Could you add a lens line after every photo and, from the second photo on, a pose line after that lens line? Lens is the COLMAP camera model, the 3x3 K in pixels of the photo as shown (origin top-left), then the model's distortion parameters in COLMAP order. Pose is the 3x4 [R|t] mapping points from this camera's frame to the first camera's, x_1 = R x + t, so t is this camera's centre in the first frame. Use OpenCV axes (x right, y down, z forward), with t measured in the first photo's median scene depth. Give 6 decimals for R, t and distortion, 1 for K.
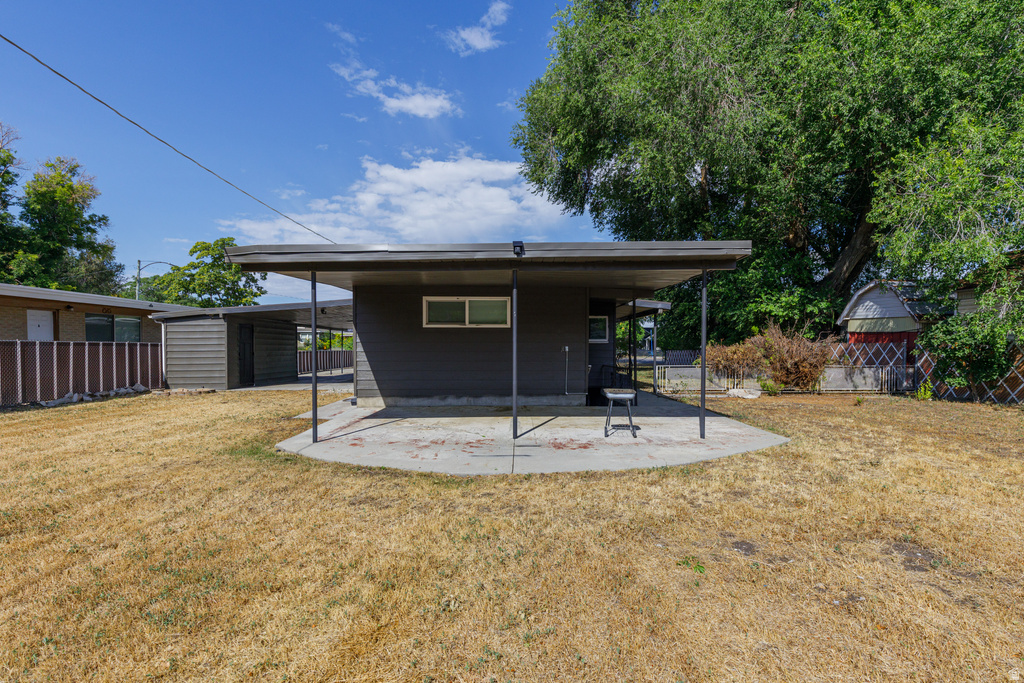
lens RADIAL K [[495.1, 0, 513.0], [0, 495.1, 356.2], [0, 0, 1]] dist [-0.000500, 0.000035]
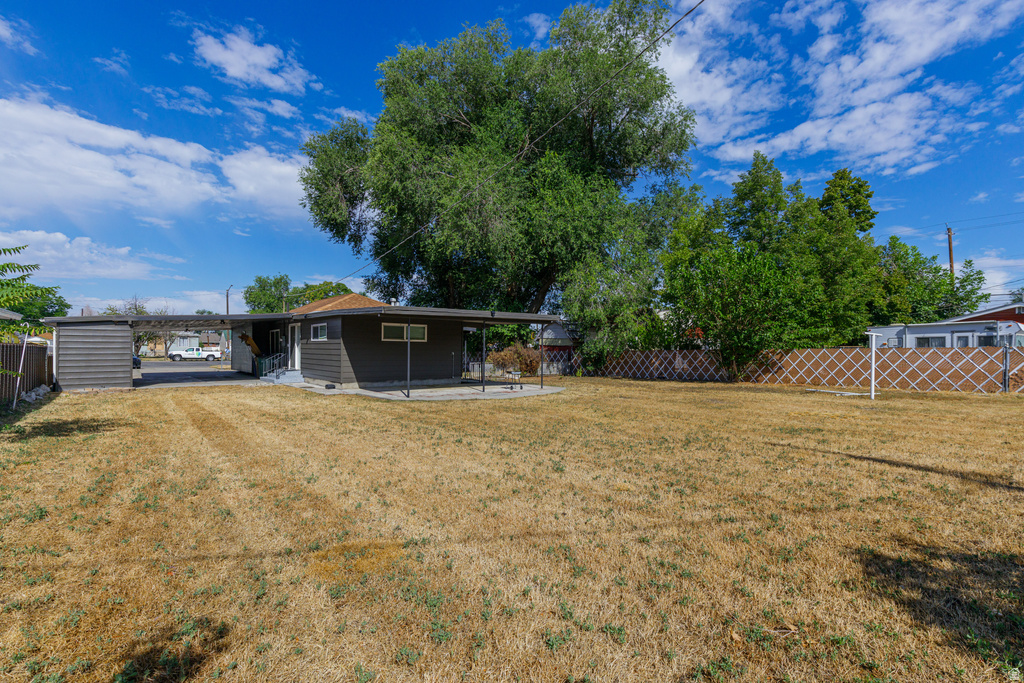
lens RADIAL K [[470.1, 0, 512.0], [0, 470.1, 341.5], [0, 0, 1]] dist [-0.002432, -0.000267]
pose [[0.780182, 0.019628, 0.625244, -0.706191], [0.004494, 0.999306, -0.036978, 0.005870], [-0.625536, 0.031660, 0.779553, -0.457547]]
